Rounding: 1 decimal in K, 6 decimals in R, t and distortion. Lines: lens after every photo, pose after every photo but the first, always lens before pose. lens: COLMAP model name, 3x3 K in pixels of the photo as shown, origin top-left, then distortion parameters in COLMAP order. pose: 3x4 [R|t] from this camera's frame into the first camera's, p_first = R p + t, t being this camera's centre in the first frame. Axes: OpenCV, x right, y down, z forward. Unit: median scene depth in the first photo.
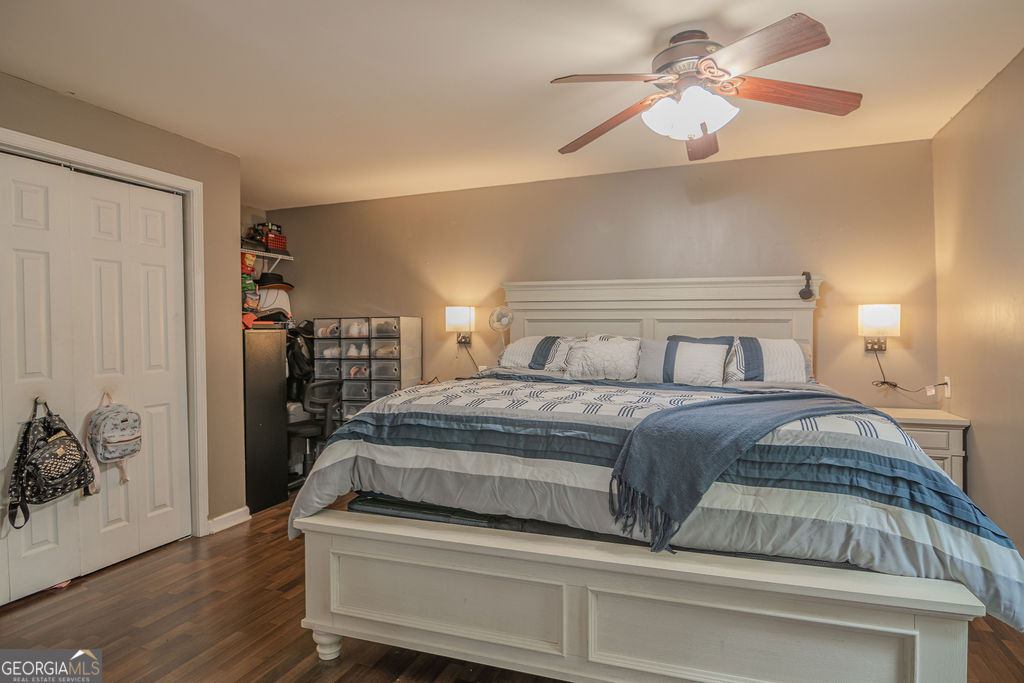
lens RADIAL K [[527.6, 0, 520.9], [0, 527.6, 338.5], [0, 0, 1]] dist [0.000851, -0.015817]
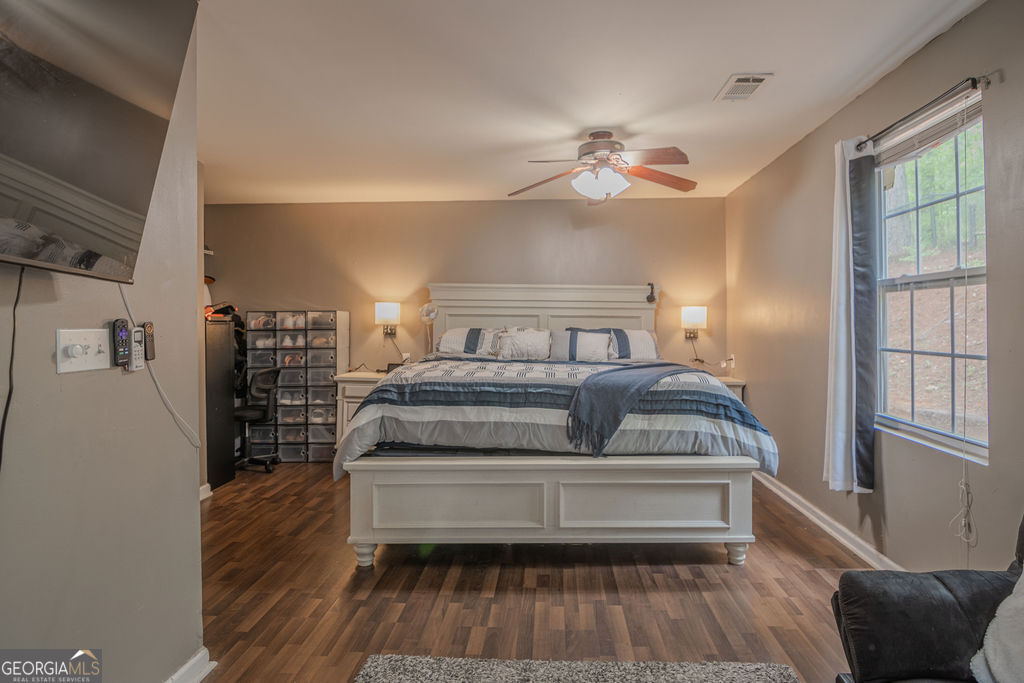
lens RADIAL K [[522.7, 0, 539.0], [0, 522.7, 336.6], [0, 0, 1]] dist [0.000537, -0.015977]
pose [[0.940632, -0.004863, 0.339392, -0.387922], [0.001349, 0.999943, 0.010590, 0.005312], [-0.339424, -0.009503, 0.940585, -0.397714]]
